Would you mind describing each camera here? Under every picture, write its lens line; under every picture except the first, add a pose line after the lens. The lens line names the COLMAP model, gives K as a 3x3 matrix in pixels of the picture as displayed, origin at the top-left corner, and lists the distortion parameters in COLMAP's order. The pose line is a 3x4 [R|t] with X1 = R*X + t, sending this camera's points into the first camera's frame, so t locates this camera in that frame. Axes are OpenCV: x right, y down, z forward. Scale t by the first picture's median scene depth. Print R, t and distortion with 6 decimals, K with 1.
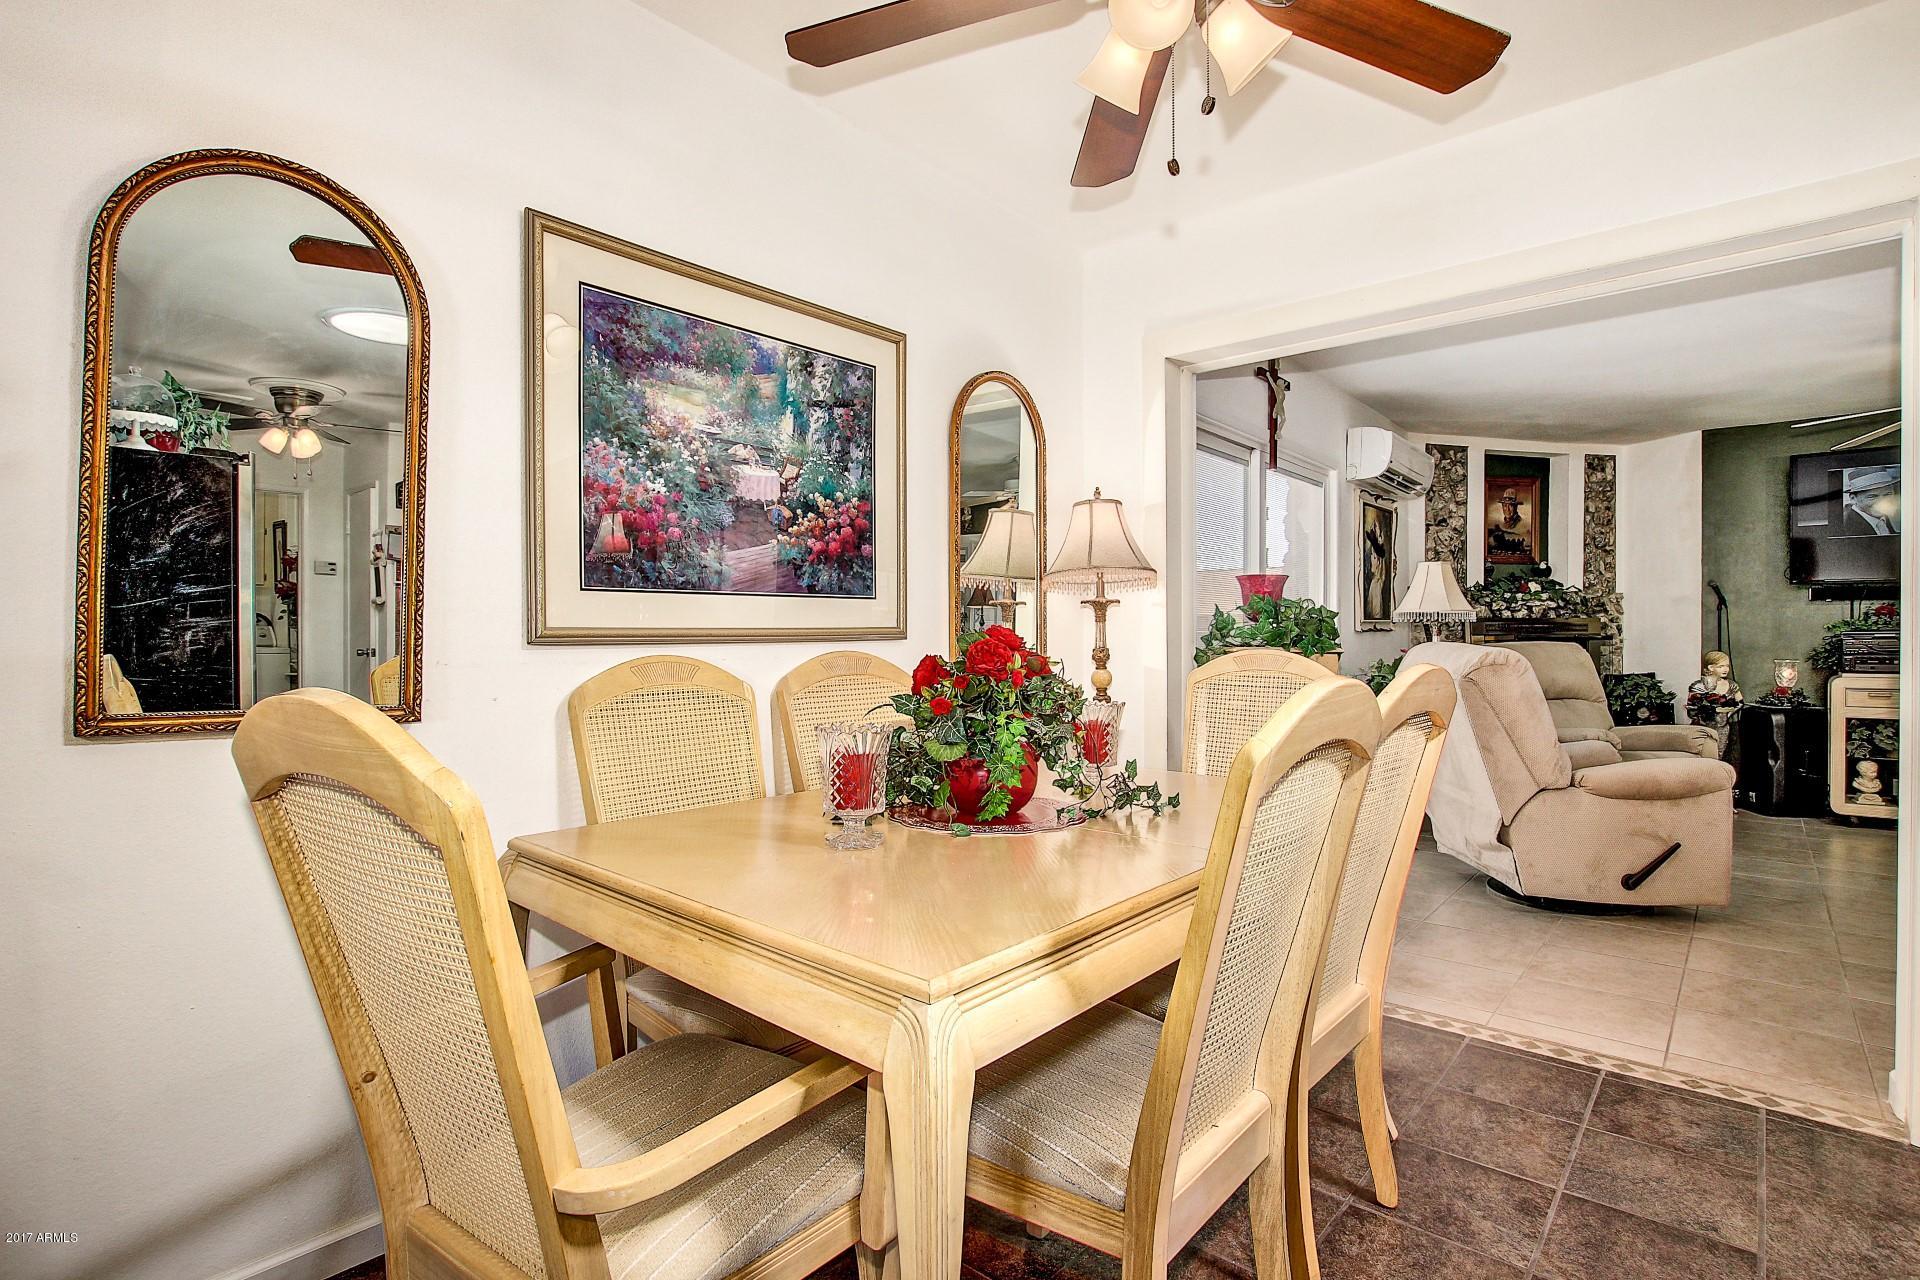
lens RADIAL K [[921.3, 0, 948.0], [0, 921.3, 637.9], [0, 0, 1]] dist [-0.027833, 0.002232]
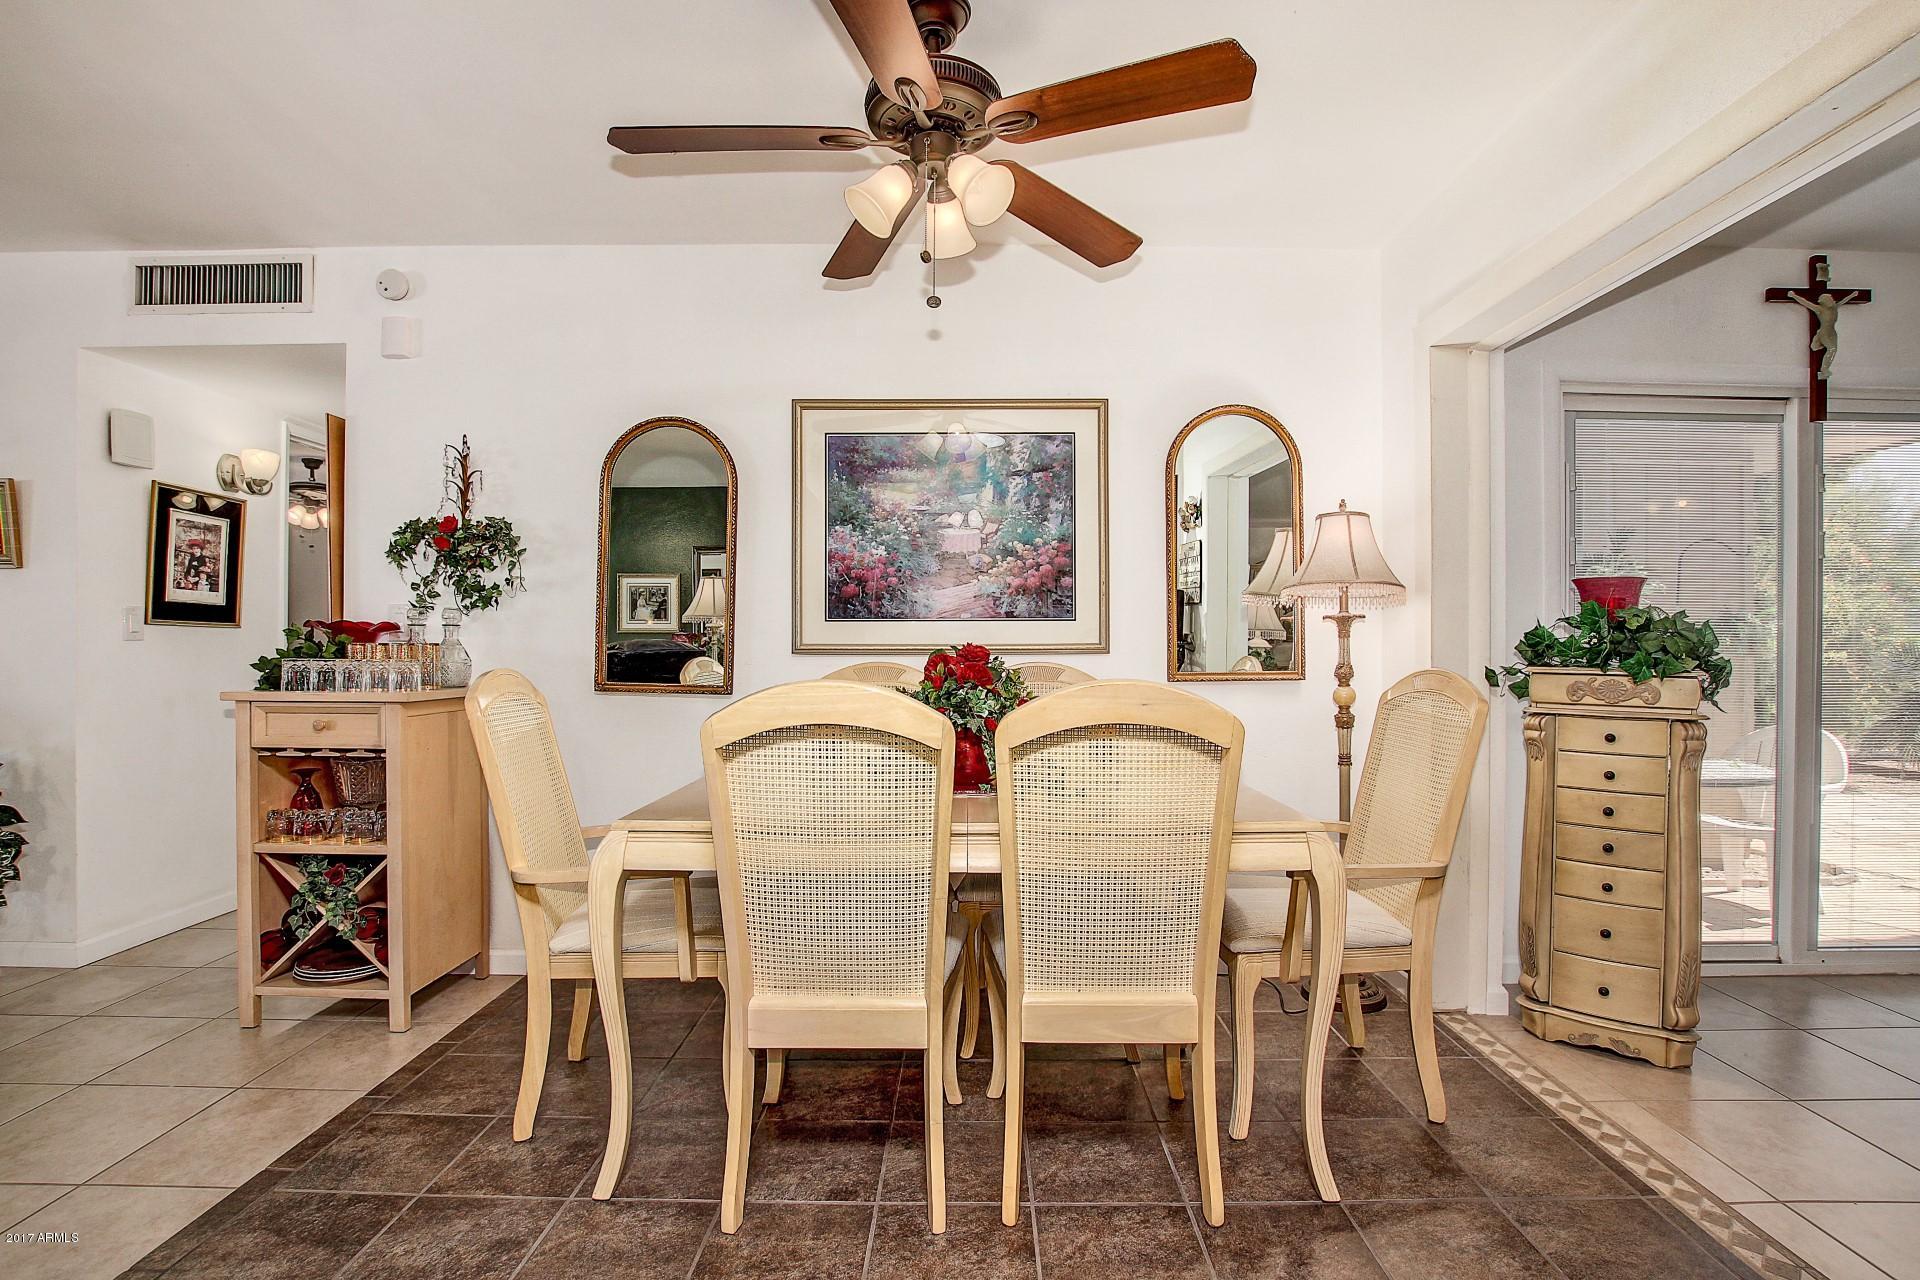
lens RADIAL K [[895.2, 0, 963.0], [0, 895.2, 641.8], [0, 0, 1]] dist [-0.028778, 0.001993]
pose [[0.658992, -0.003584, -0.752142, 0.769128], [-0.008934, 0.999881, -0.012592, 0.002376], [0.752097, 0.015018, 0.658881, 0.106732]]
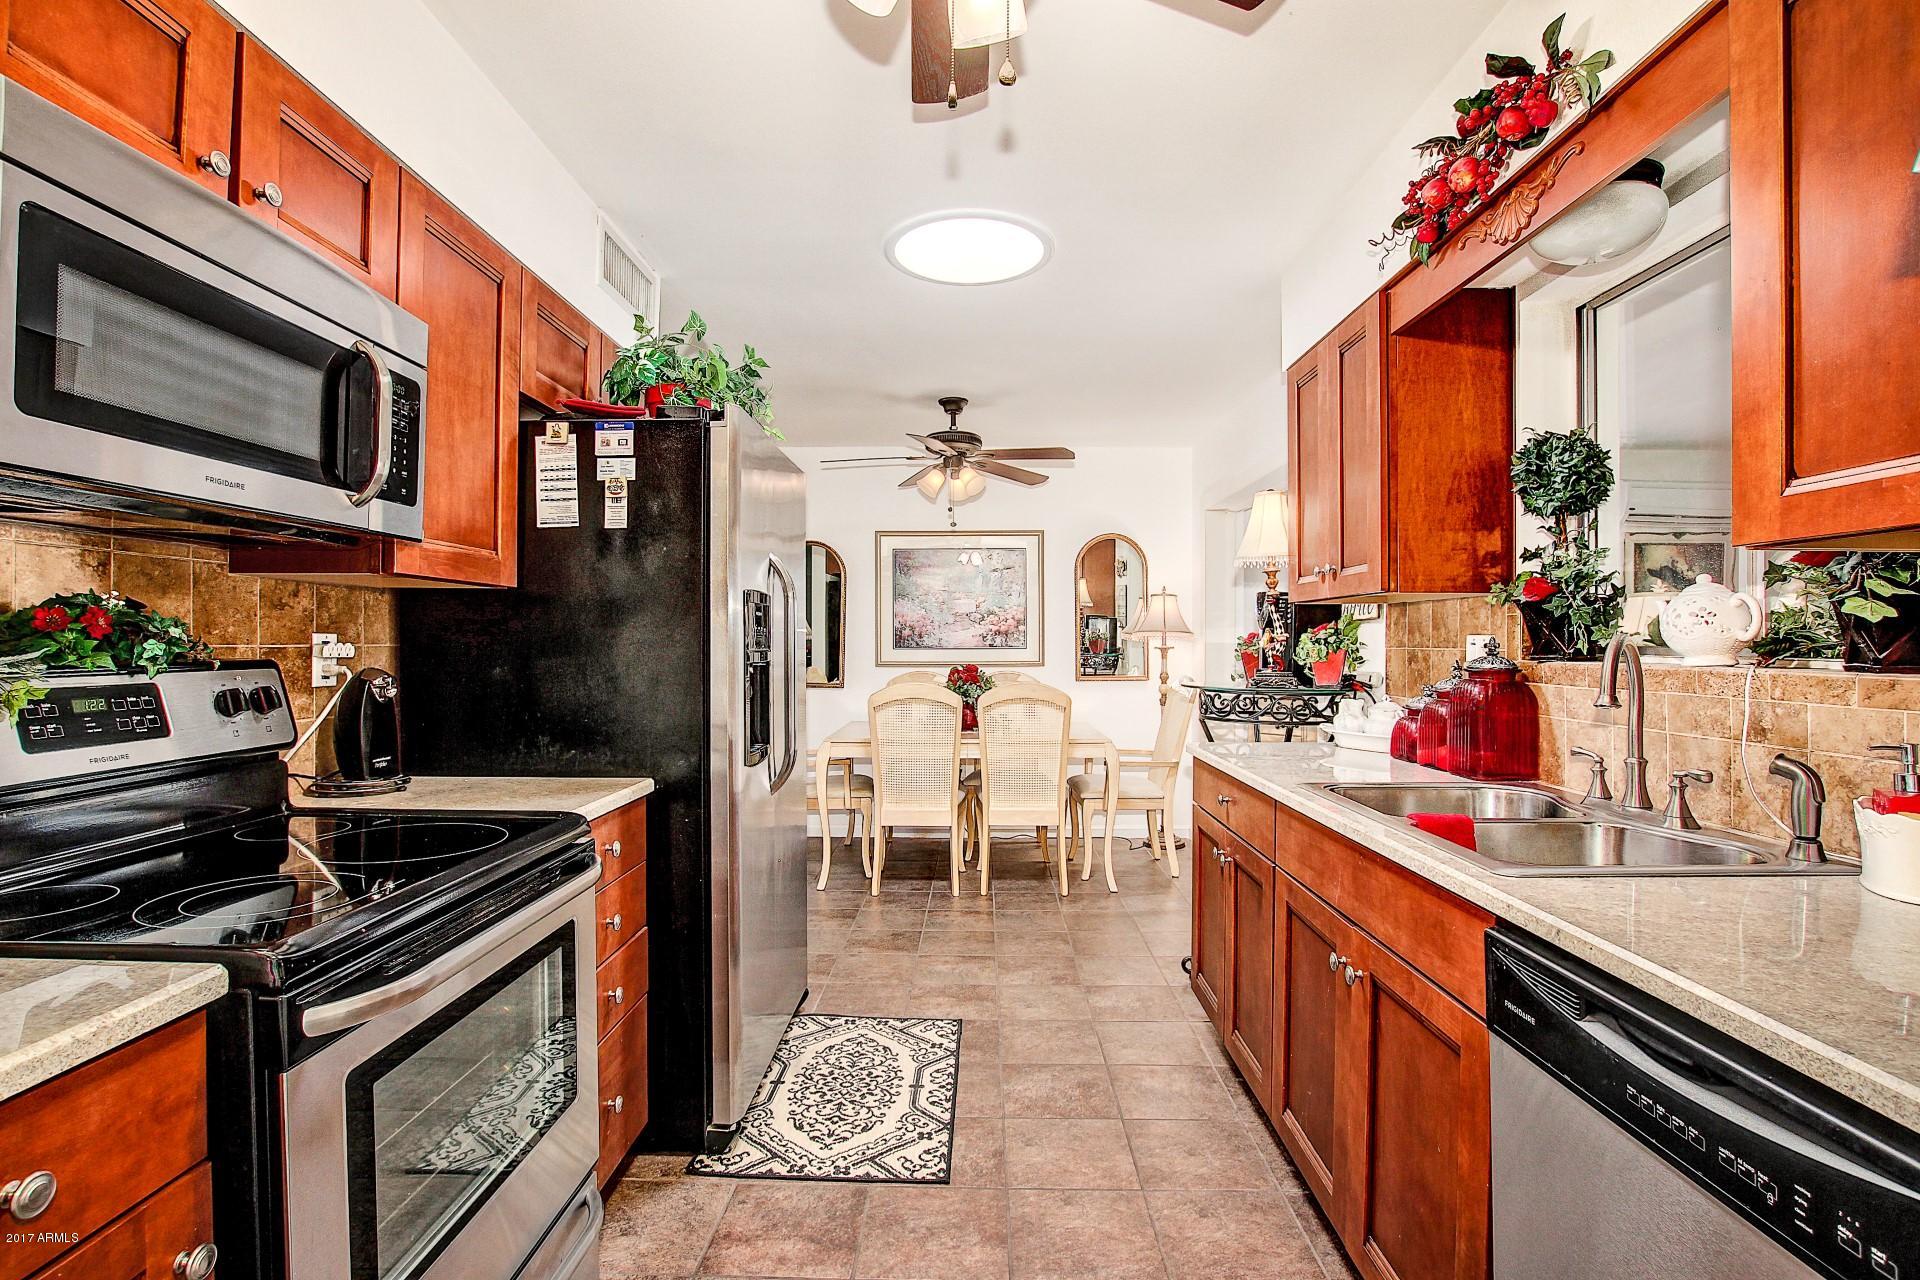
lens RADIAL K [[919.2, 0, 956.5], [0, 919.2, 641.6], [0, 0, 1]] dist [0.000736, -0.000007]
pose [[0.646827, -0.004231, -0.762625, 1.669230], [-0.007344, 0.999904, -0.011776, -0.034217], [0.762601, 0.013218, 0.646734, -0.665549]]
